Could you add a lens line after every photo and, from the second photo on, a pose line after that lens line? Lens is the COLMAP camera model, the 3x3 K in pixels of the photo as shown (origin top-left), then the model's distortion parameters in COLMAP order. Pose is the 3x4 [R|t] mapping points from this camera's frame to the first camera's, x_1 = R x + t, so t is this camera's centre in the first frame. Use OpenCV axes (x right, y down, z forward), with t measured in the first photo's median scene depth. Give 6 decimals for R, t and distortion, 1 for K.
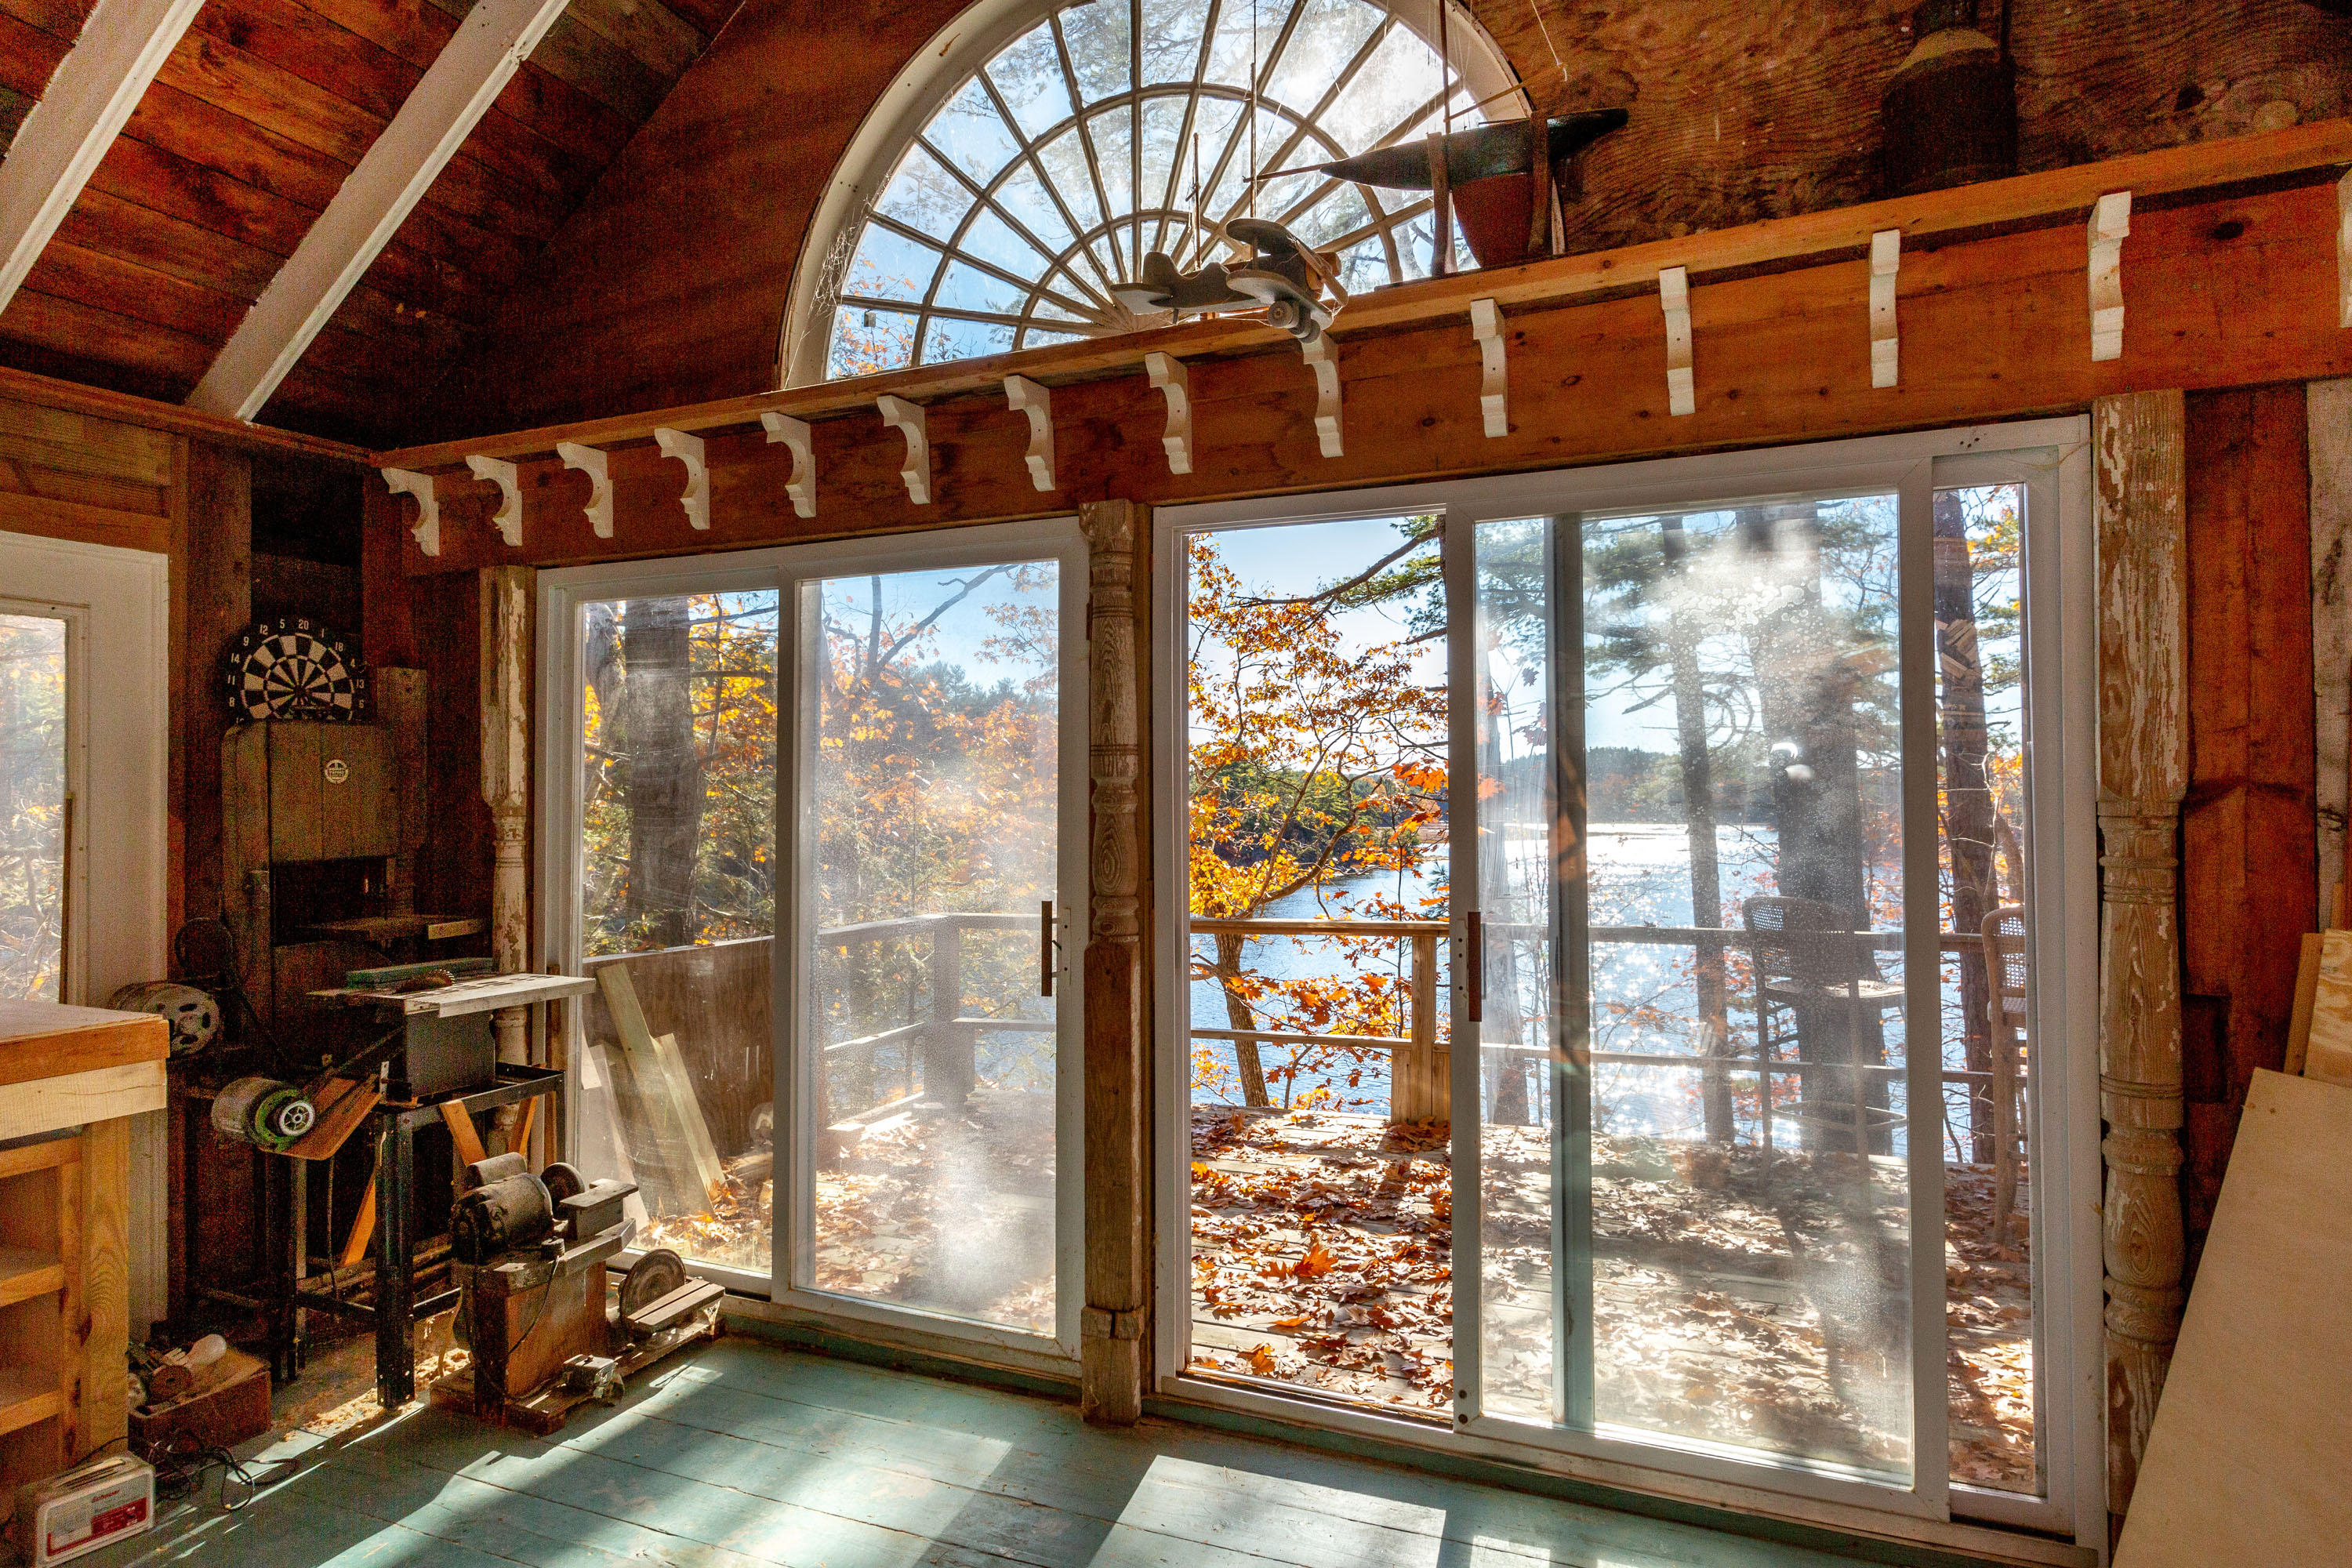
lens RADIAL K [[1354.1, 0, 1173.6], [0, 1354.1, 774.4], [0, 0, 1]] dist [-0.000761, -0.002649]
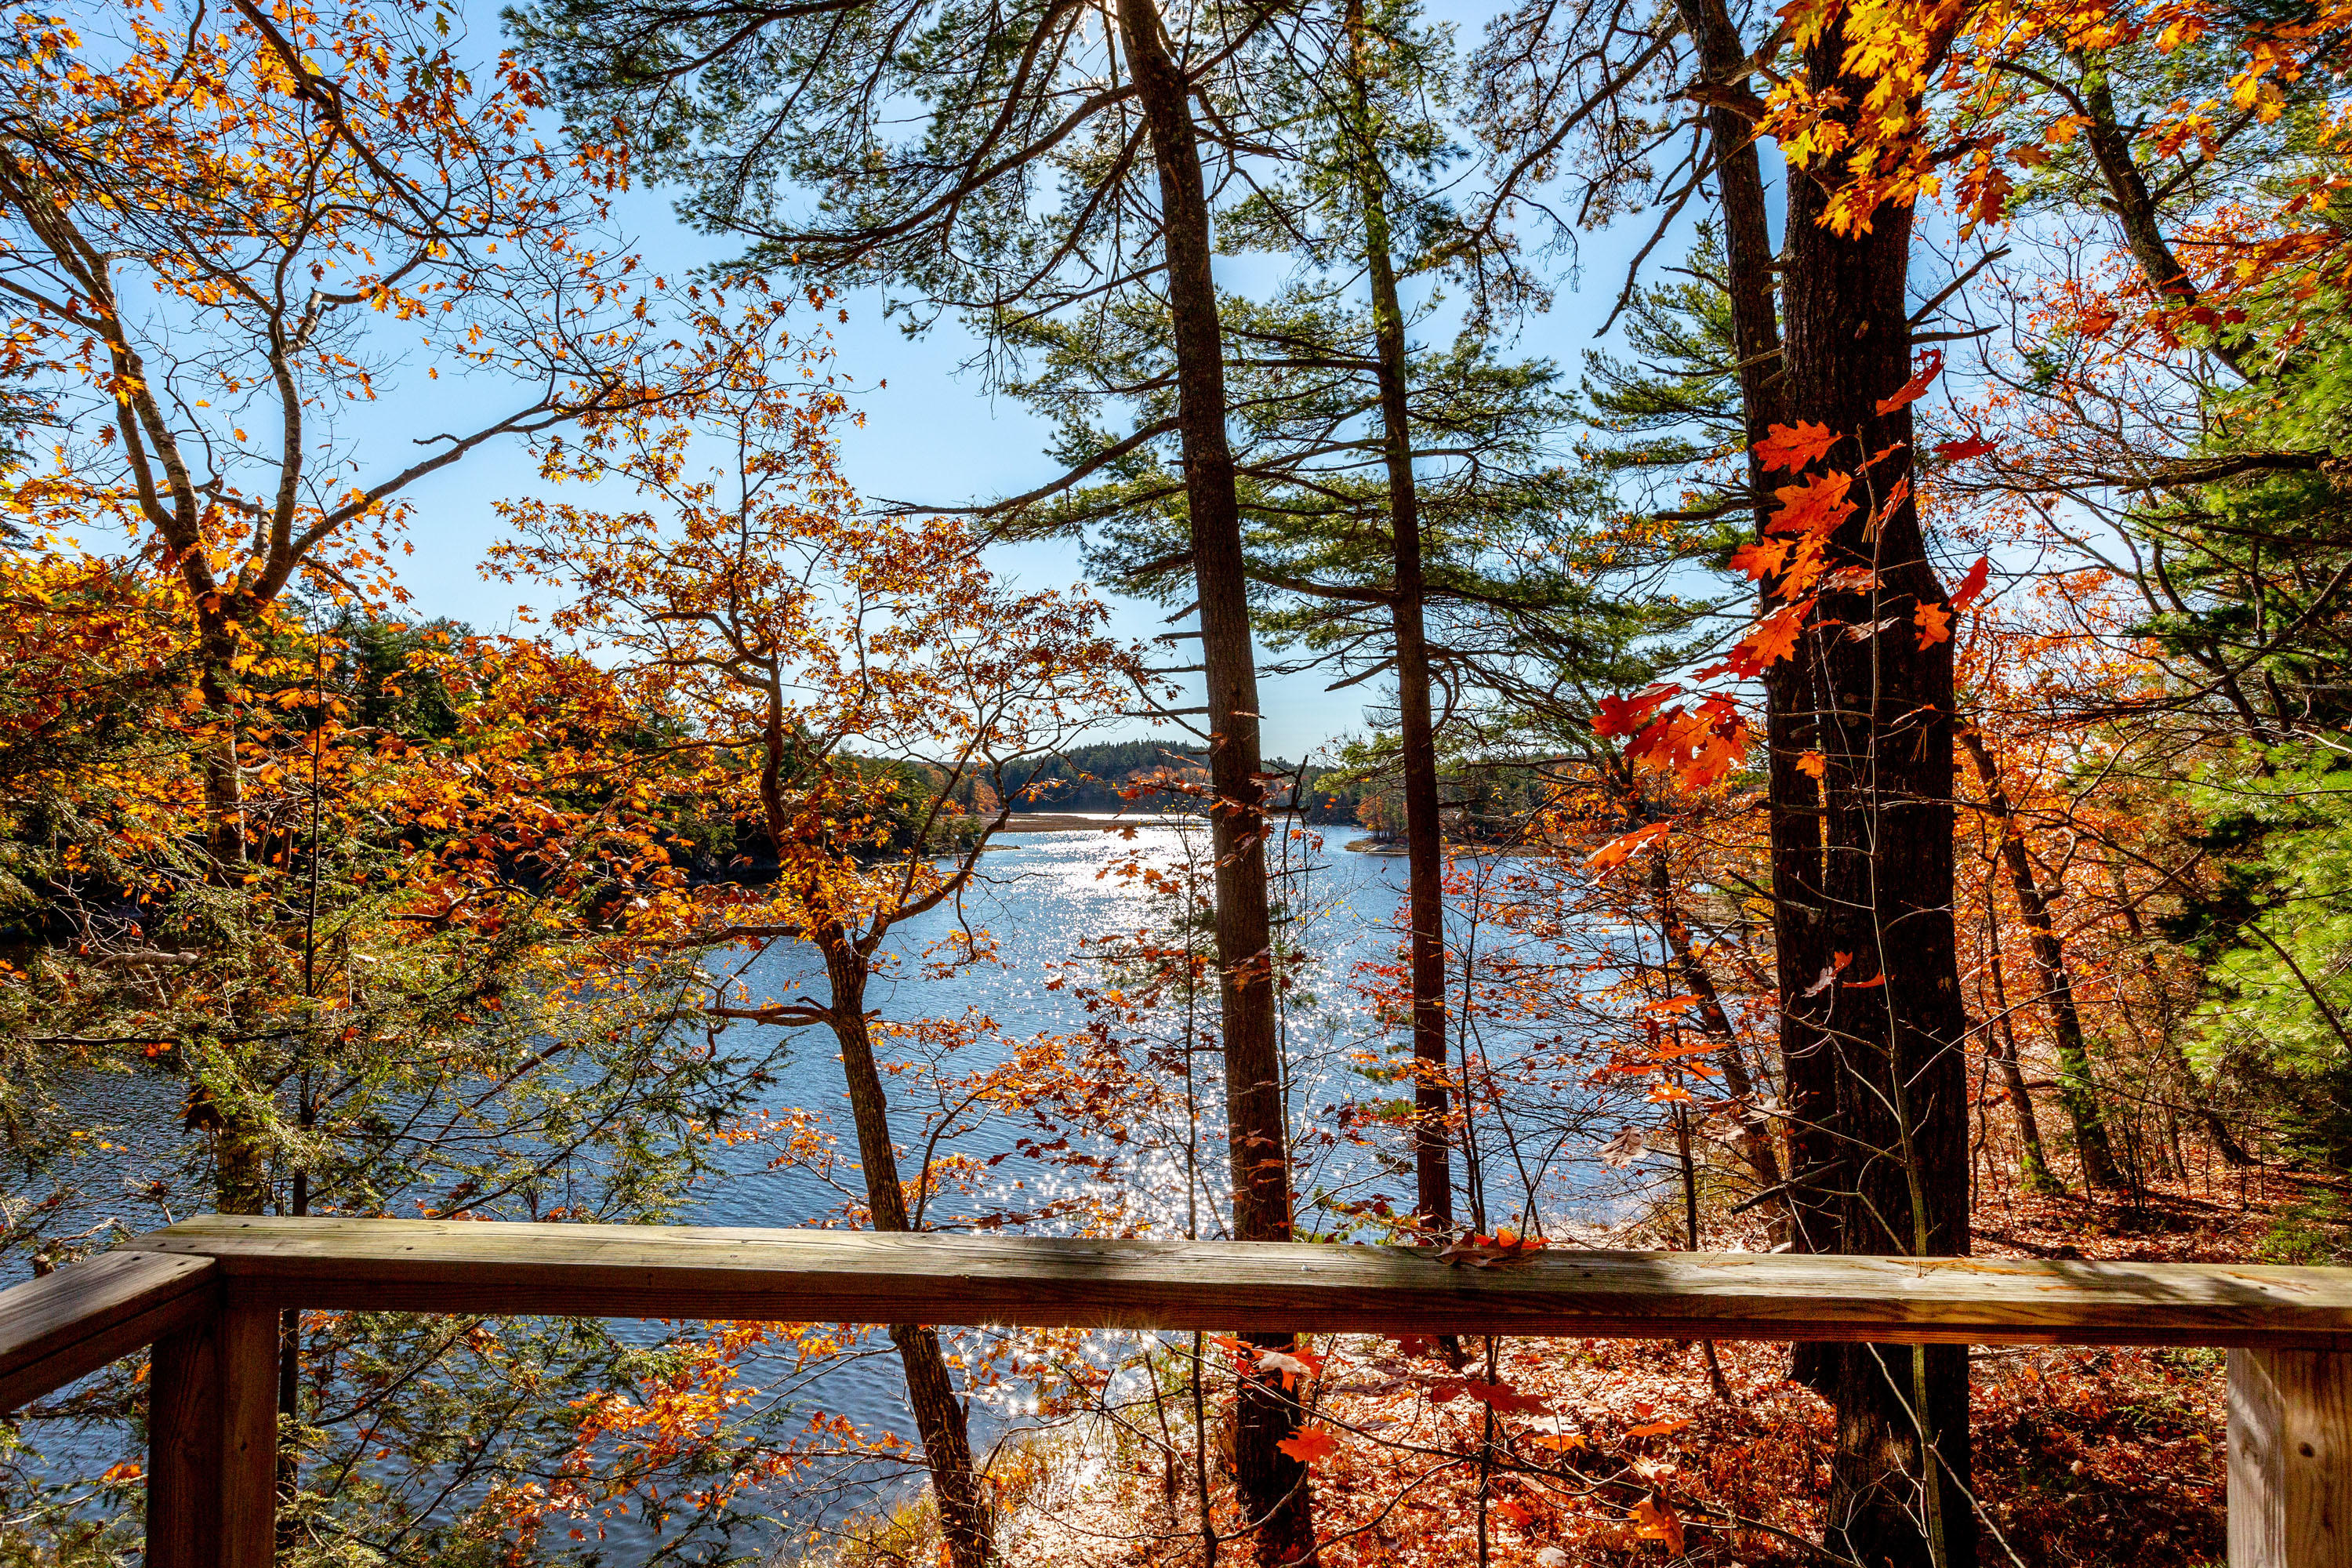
lens RADIAL K [[1354.1, 0, 1156.4], [0, 1354.1, 763.4], [0, 0, 1]] dist [-0.000761, -0.002649]
pose [[0.951111, 0.023752, 0.307933, -0.101626], [-0.024194, 0.999704, -0.002382, 0.020808], [-0.307899, -0.005184, 0.951405, 0.889234]]
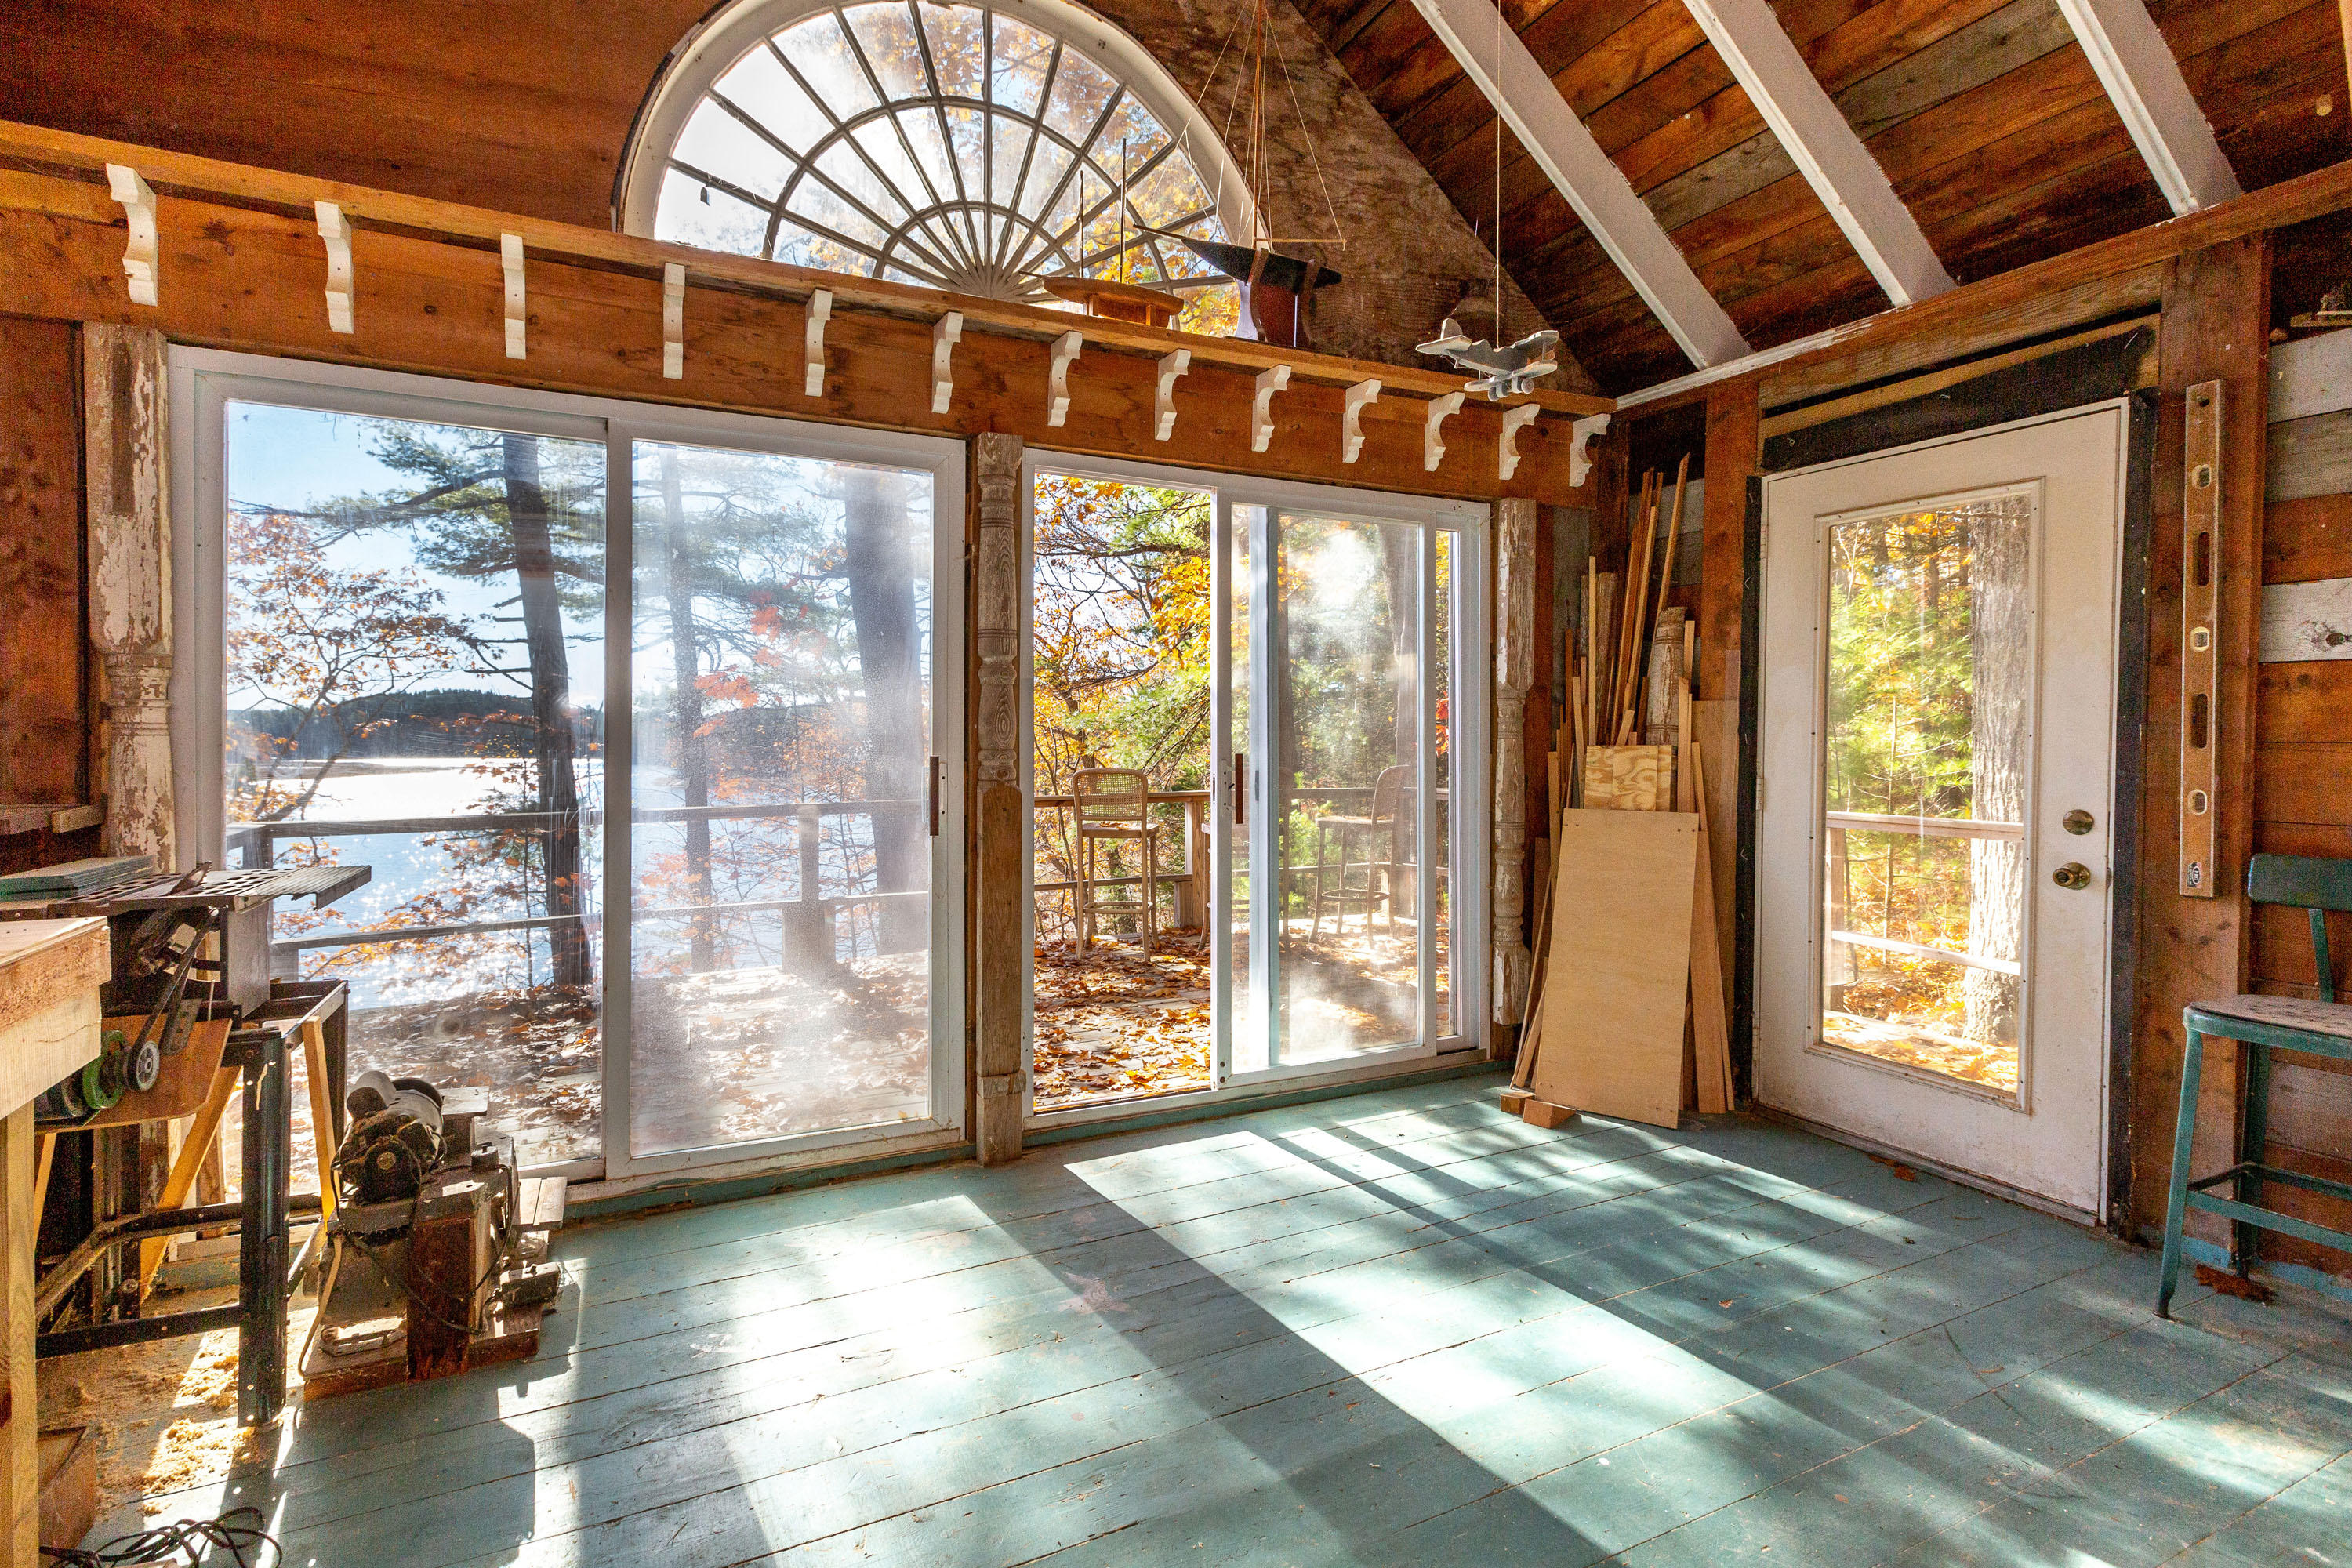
lens RADIAL K [[1107.0, 0, 1126.0], [0, 1107.0, 750.9], [0, 0, 1]] dist [0.001725, -0.000034]
pose [[0.654867, -0.003276, 0.755737, -0.417028], [-0.019938, 0.999568, 0.021610, 0.036581], [-0.755481, -0.029219, 0.654518, 0.131472]]
